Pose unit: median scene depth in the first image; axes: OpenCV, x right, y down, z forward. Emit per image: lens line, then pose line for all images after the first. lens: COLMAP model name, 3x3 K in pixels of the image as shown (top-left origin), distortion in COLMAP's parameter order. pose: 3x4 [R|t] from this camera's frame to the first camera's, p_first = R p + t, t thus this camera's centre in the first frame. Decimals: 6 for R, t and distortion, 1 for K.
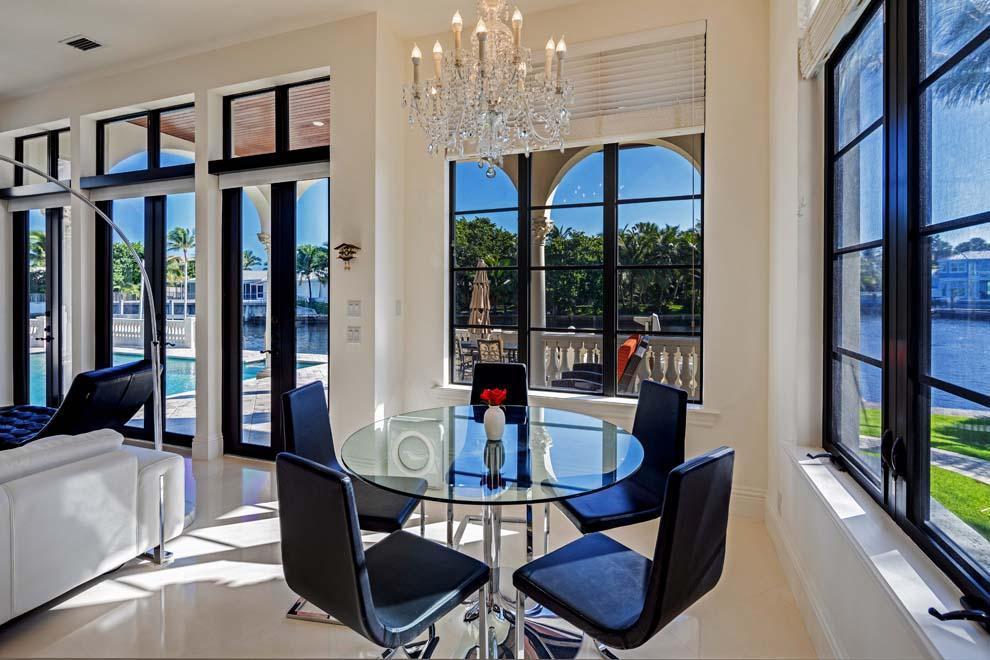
lens RADIAL K [[490.0, 0, 479.0], [0, 490.0, 293.1], [0, 0, 1]] dist [-0.000119, -0.000155]
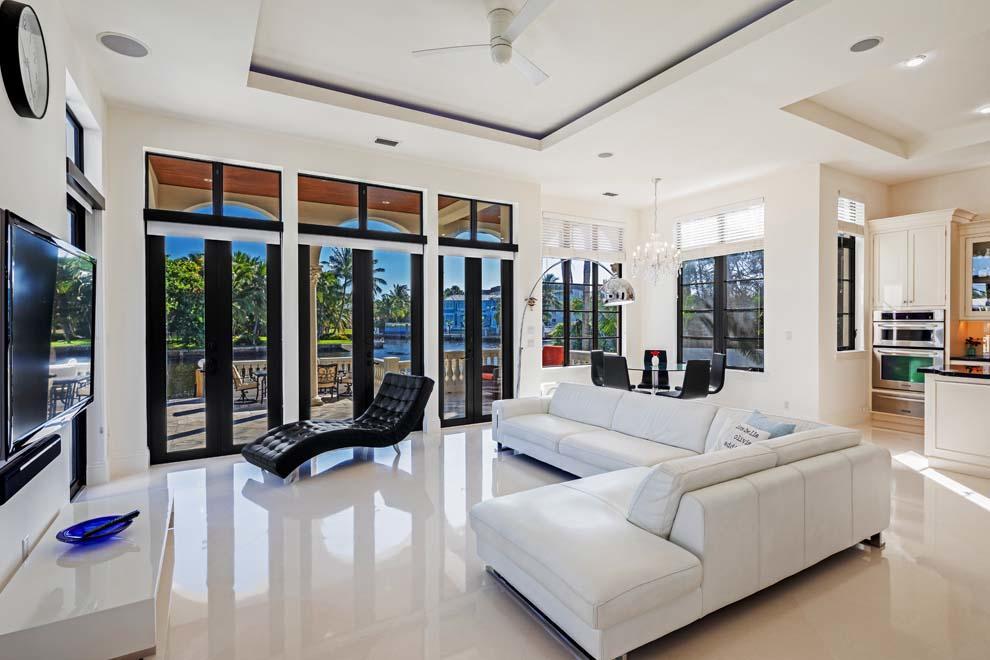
lens RADIAL K [[479.3, 0, 495.0], [0, 479.3, 330.0], [0, 0, 1]] dist [-0.000790, -0.000072]
pose [[0.608645, -0.017022, 0.793260, -1.071732], [0.007433, 0.999848, 0.015752, -0.000054], [-0.793408, -0.003691, 0.608679, -0.042644]]
